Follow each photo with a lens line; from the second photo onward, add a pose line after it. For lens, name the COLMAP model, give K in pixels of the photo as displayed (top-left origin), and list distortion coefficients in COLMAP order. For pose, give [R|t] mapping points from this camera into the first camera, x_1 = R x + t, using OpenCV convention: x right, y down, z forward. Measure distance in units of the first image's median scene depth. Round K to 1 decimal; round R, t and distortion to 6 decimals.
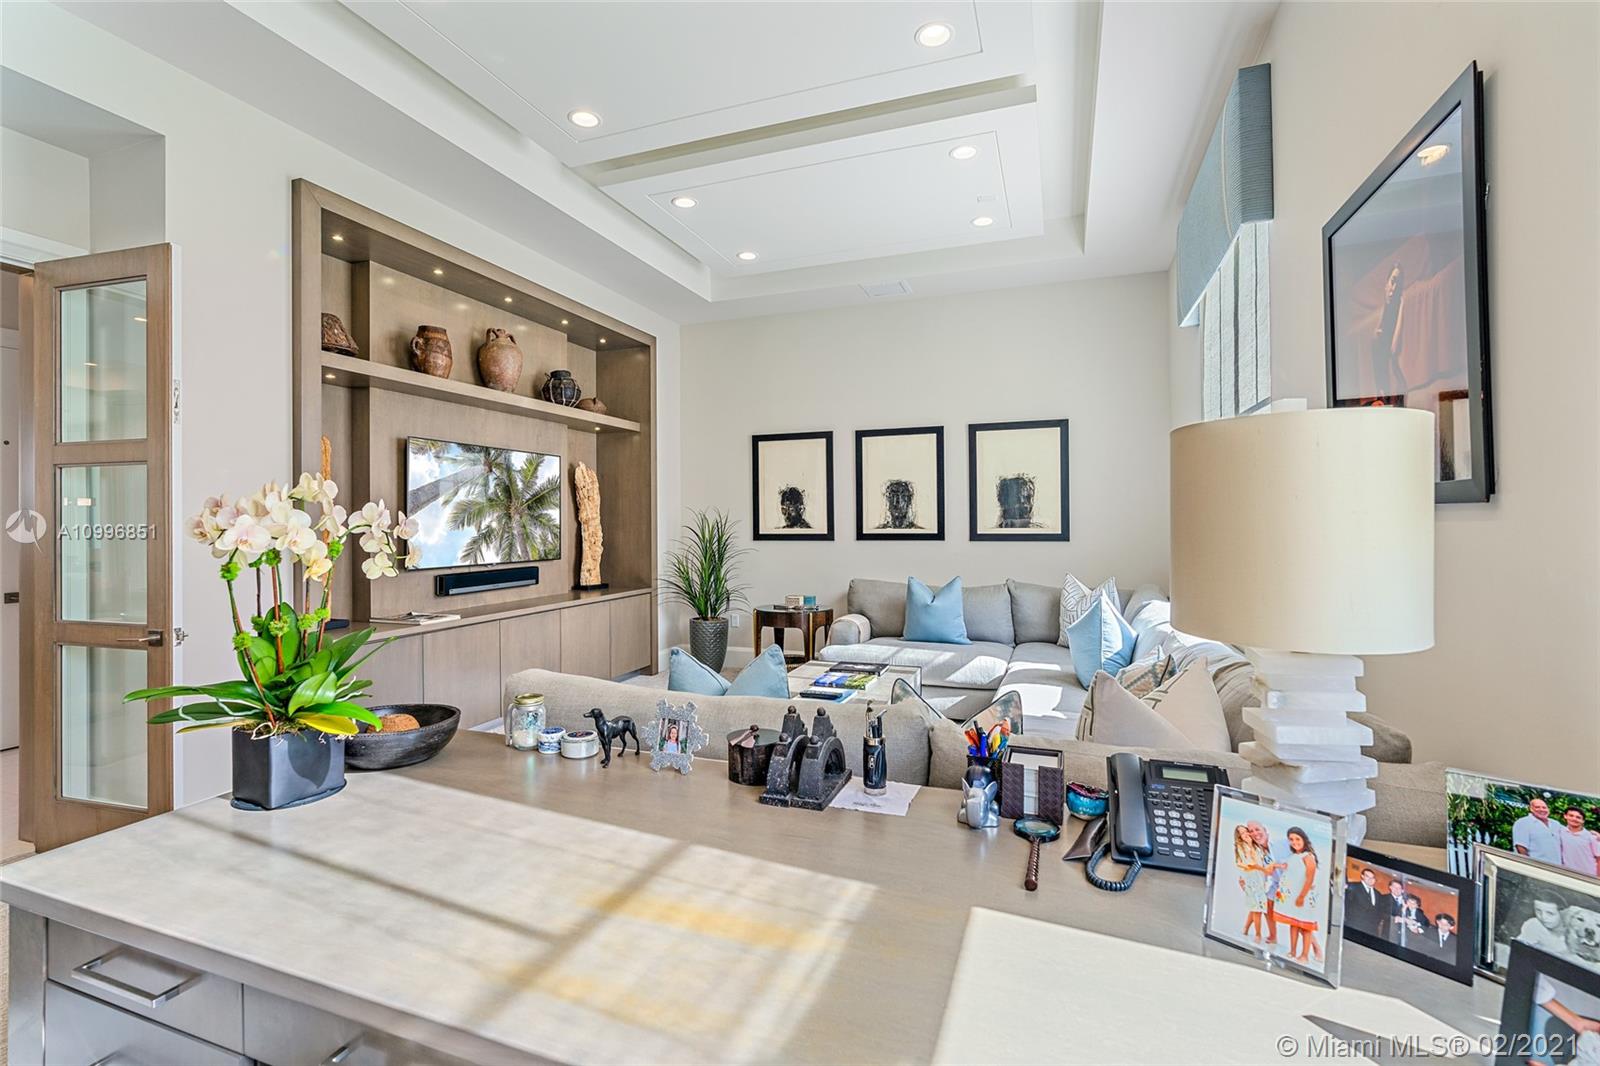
lens RADIAL K [[727.2, 0, 789.3], [0, 727.2, 523.7], [0, 0, 1]] dist [-0.009594, 0.002017]
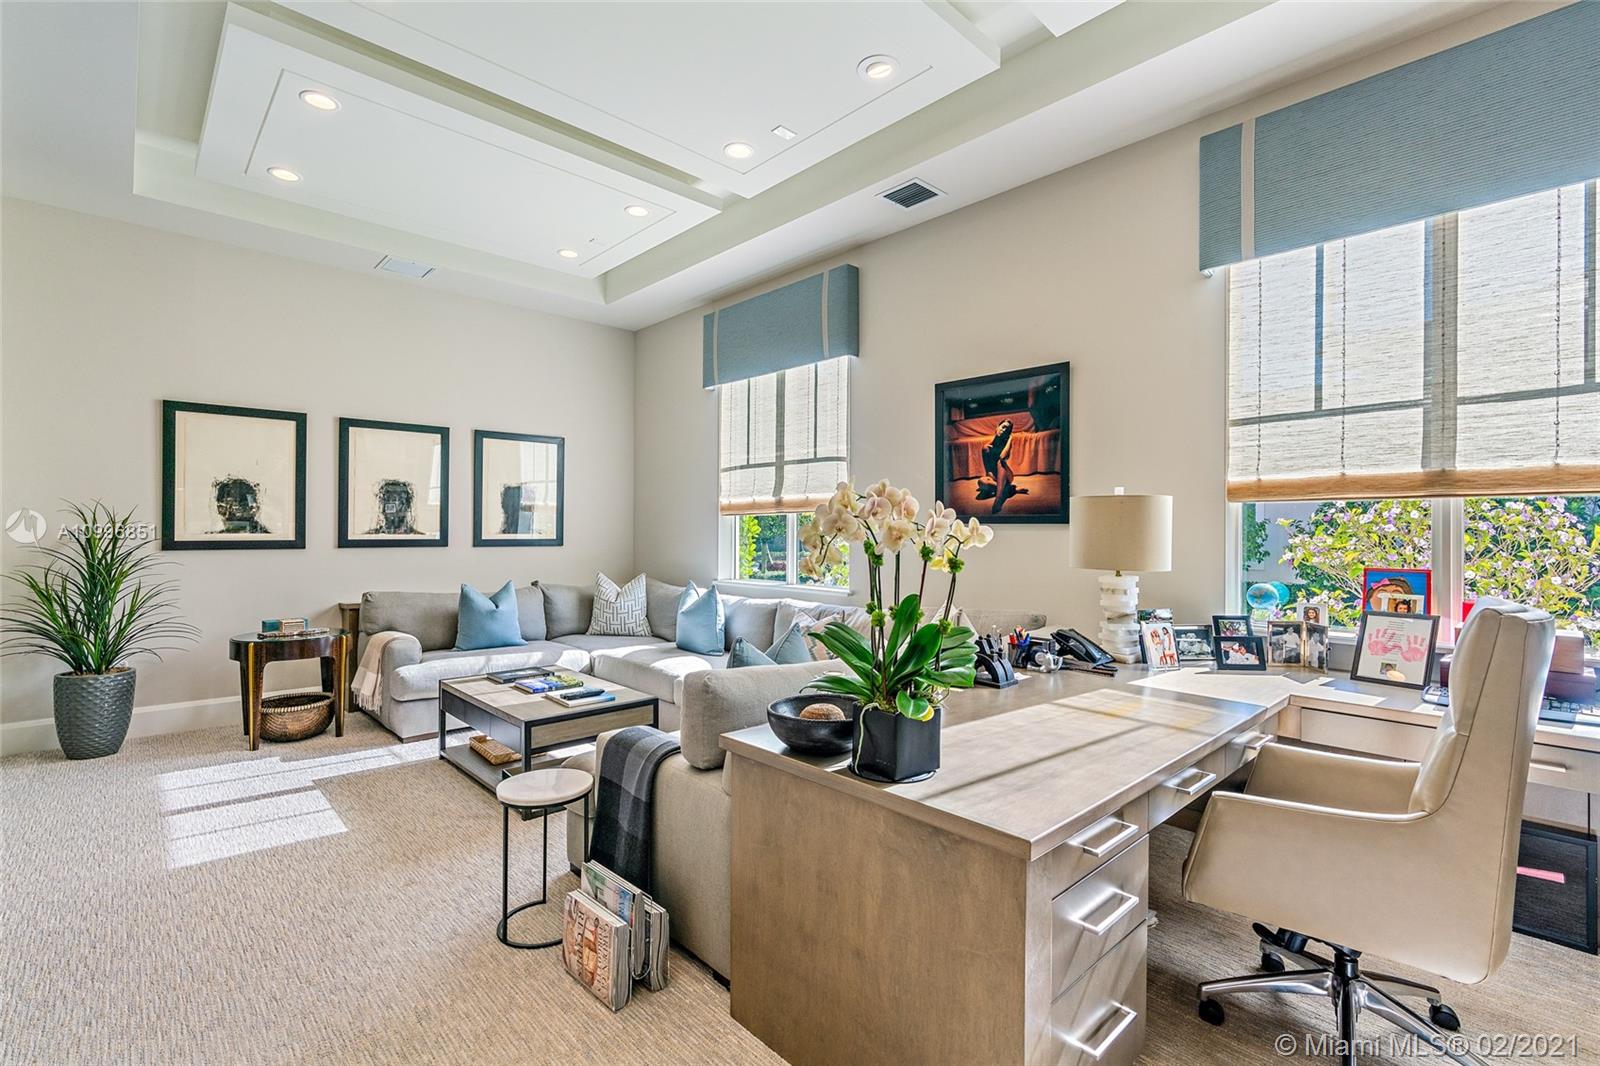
lens RADIAL K [[727.2, 0, 792.0], [0, 727.2, 533.6], [0, 0, 1]] dist [-0.009594, 0.002017]
pose [[0.438054, 0.004108, 0.898939, -0.451661], [-0.006644, 0.999977, -0.001331, 0.004108], [-0.898924, -0.005389, 0.438071, 0.169930]]
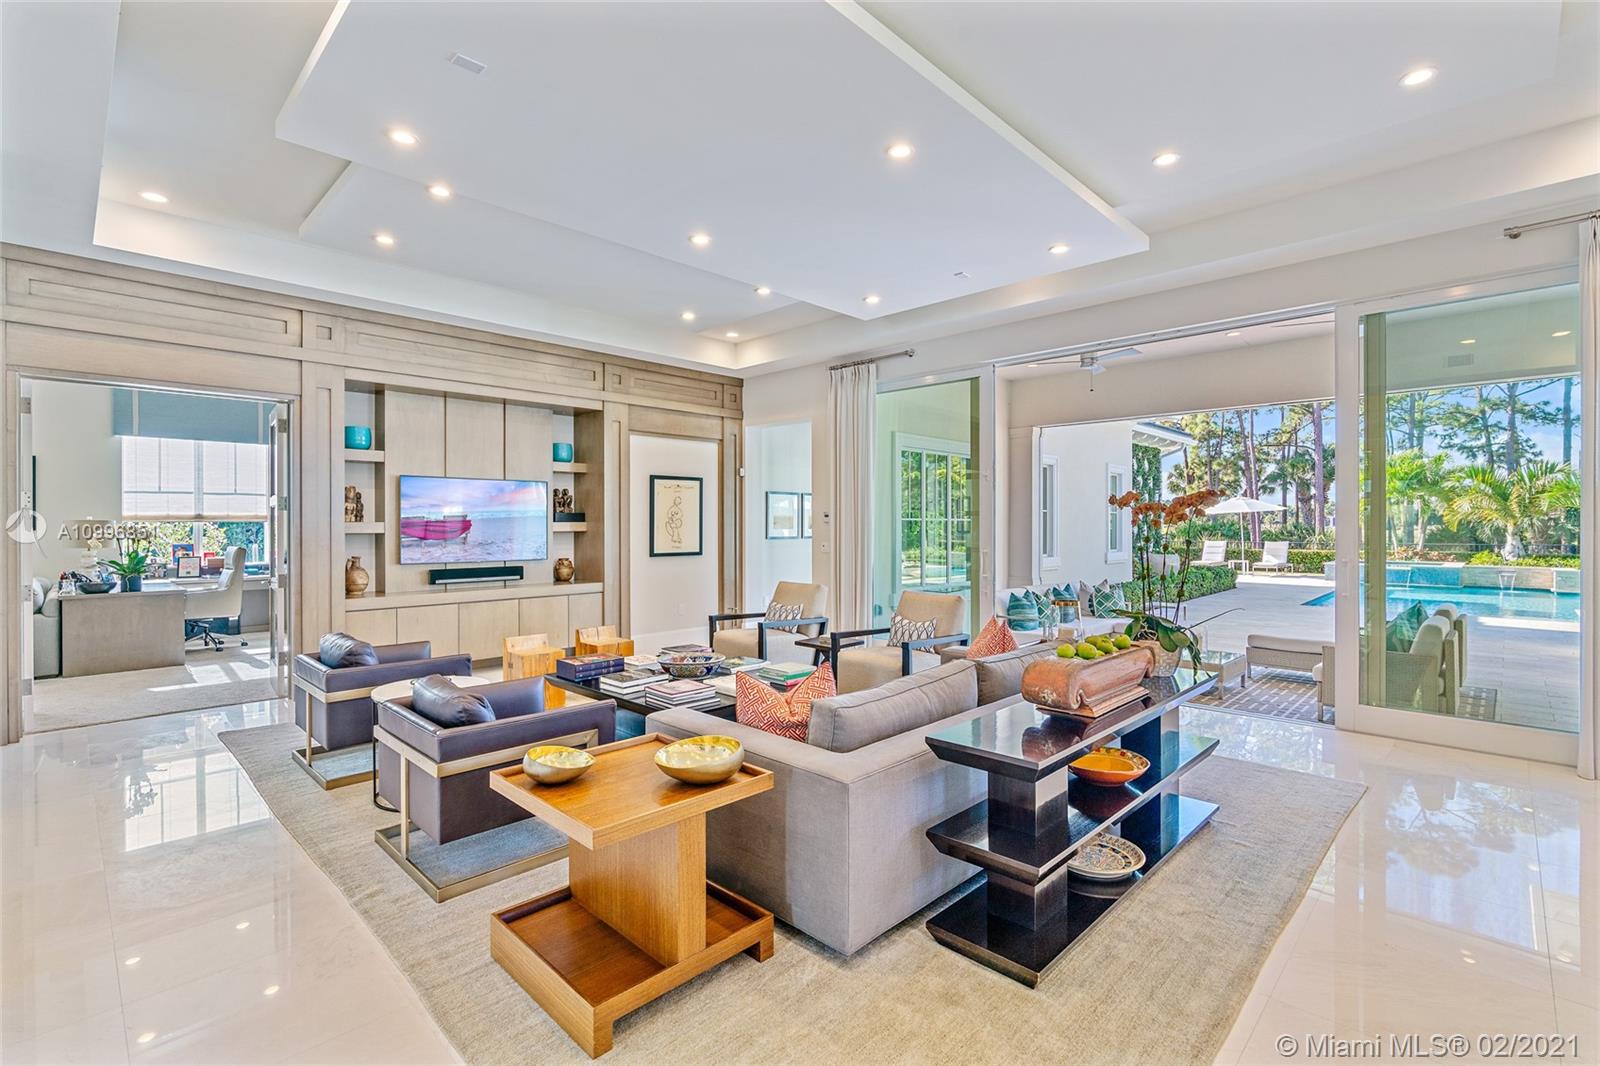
lens RADIAL K [[727.2, 0, 801.6], [0, 727.2, 528.4], [0, 0, 1]] dist [-0.009594, 0.002017]
pose [[-0.915254, 0.006232, 0.402829, -1.596347], [0.007952, 0.999965, 0.002597, -0.001941], [-0.402799, 0.005581, -0.915272, 0.859295]]
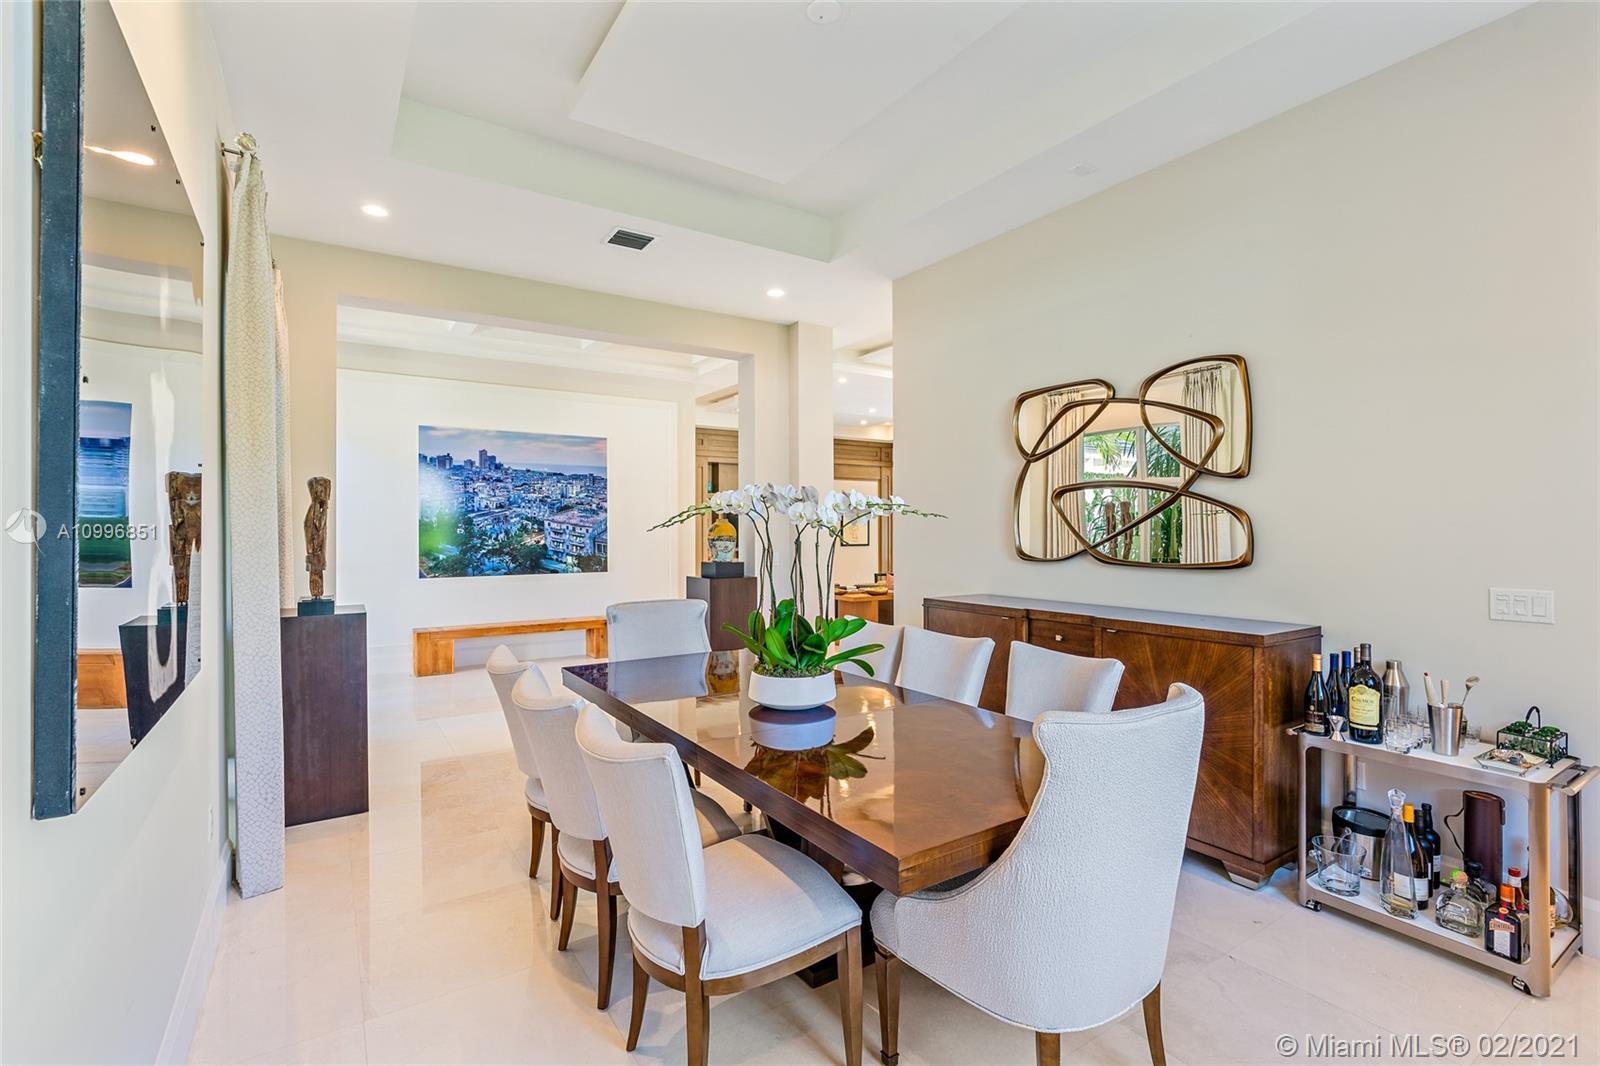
lens RADIAL K [[727.2, 0, 799.9], [0, 727.2, 532.6], [0, 0, 1]] dist [-0.009594, 0.002017]
pose [[-0.807334, 0.004390, 0.590079, -2.117825], [0.008093, 0.999961, 0.003633, -0.004428], [-0.590040, 0.007708, -0.807337, 1.775927]]
